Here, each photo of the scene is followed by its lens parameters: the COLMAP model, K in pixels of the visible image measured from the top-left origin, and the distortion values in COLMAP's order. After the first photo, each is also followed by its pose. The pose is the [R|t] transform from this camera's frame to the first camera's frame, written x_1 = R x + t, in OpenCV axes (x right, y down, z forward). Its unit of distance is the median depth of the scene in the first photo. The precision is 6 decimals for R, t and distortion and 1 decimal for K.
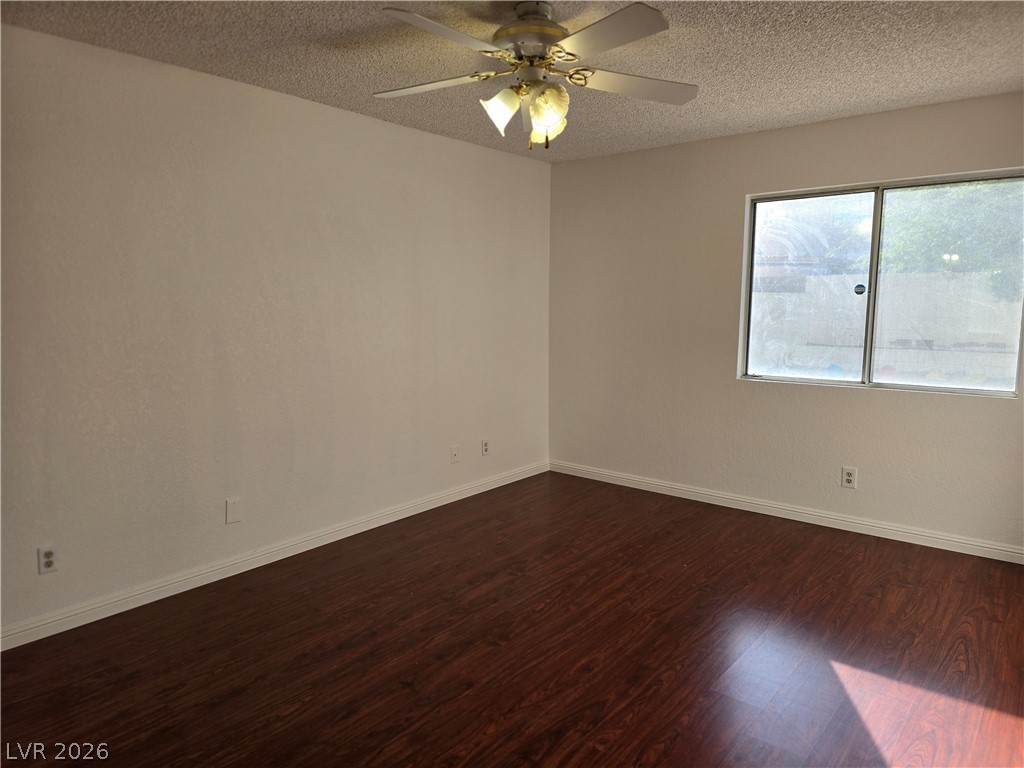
lens RADIAL K [[689.4, 0, 512.5], [0, 689.4, 383.6], [0, 0, 1]] dist [-0.005178, -0.014036]
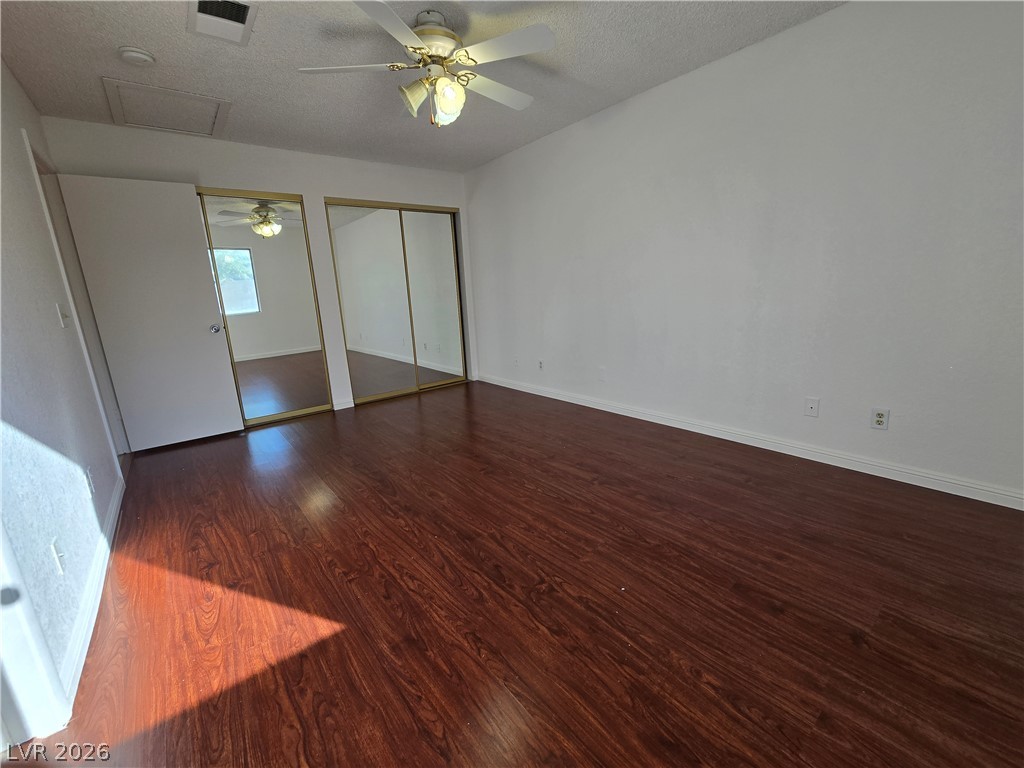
lens RADIAL K [[420.4, 0, 513.9], [0, 420.4, 380.8], [0, 0, 1]] dist [-0.006314, 0.000184]
pose [[-0.189640, 0.235629, -0.953161, 0.733421], [-0.070207, 0.965038, 0.252533, -0.058885], [0.979340, 0.114809, -0.166467, 1.067111]]
